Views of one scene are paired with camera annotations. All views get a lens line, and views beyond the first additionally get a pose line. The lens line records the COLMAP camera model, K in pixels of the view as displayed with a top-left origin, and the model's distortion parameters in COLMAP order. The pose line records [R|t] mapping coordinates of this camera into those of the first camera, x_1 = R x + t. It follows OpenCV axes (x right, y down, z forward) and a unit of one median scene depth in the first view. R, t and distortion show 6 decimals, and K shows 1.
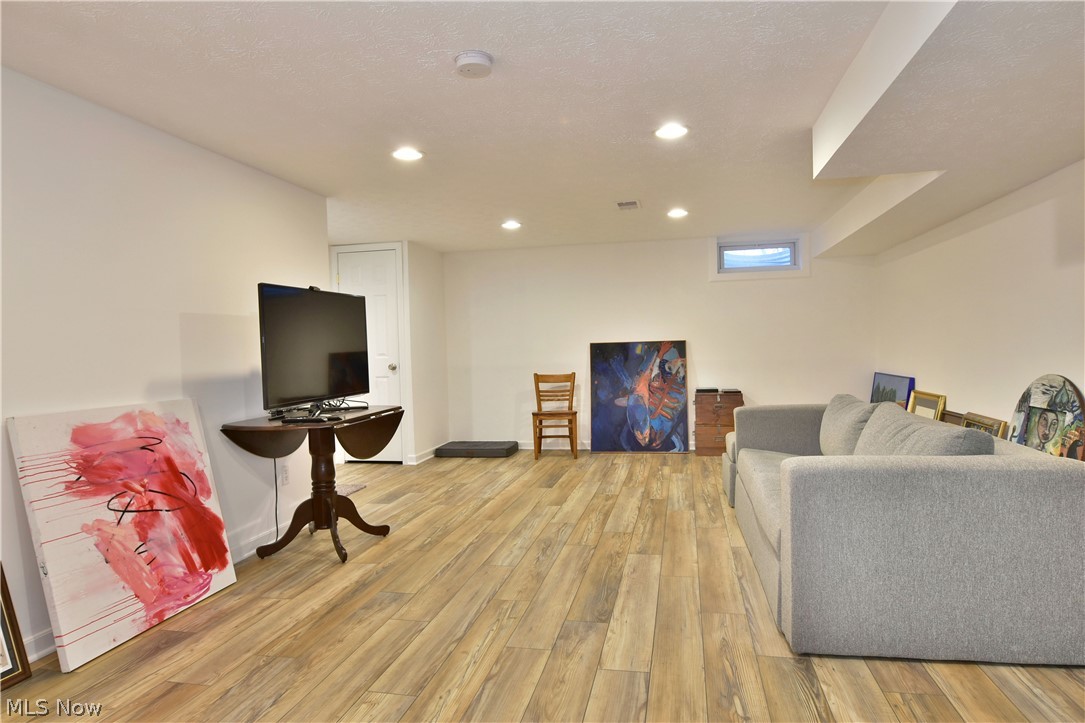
lens RADIAL K [[658.1, 0, 542.4], [0, 658.1, 363.2], [0, 0, 1]] dist [-0.008339, -0.006077]
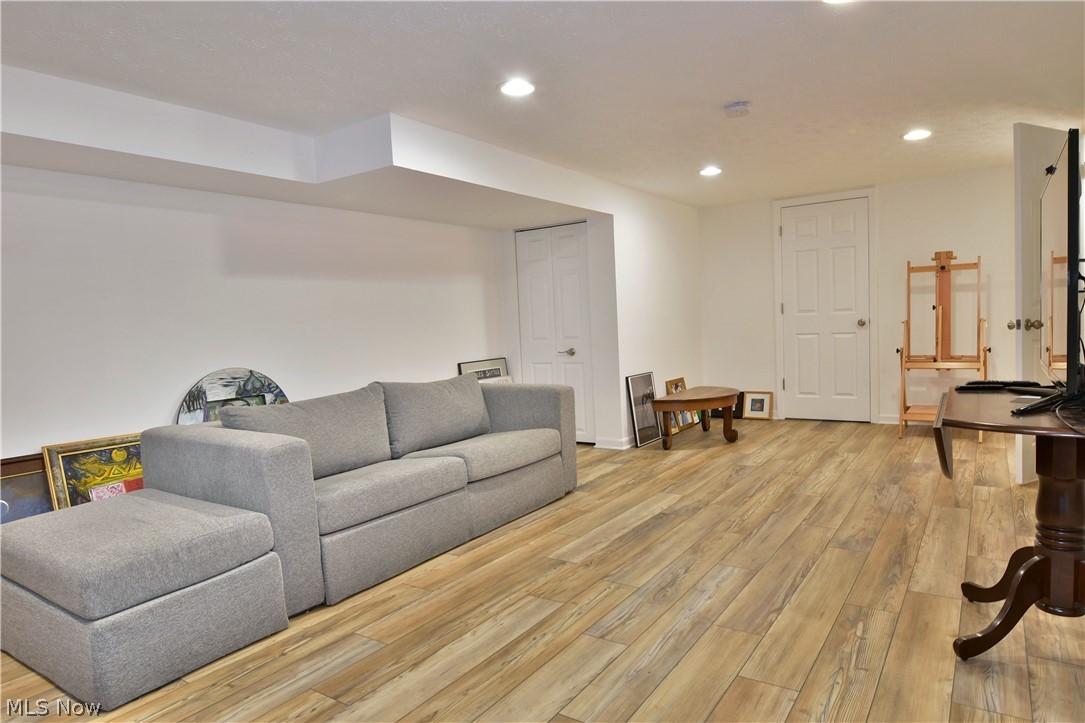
lens RADIAL K [[658.1, 0, 542.4], [0, 658.1, 363.2], [0, 0, 1]] dist [-0.008339, -0.006077]
pose [[-0.922390, 0.047118, 0.383374, -0.205817], [0.080736, 0.994127, 0.072067, -0.036468], [-0.377727, 0.097426, -0.920777, 2.228444]]
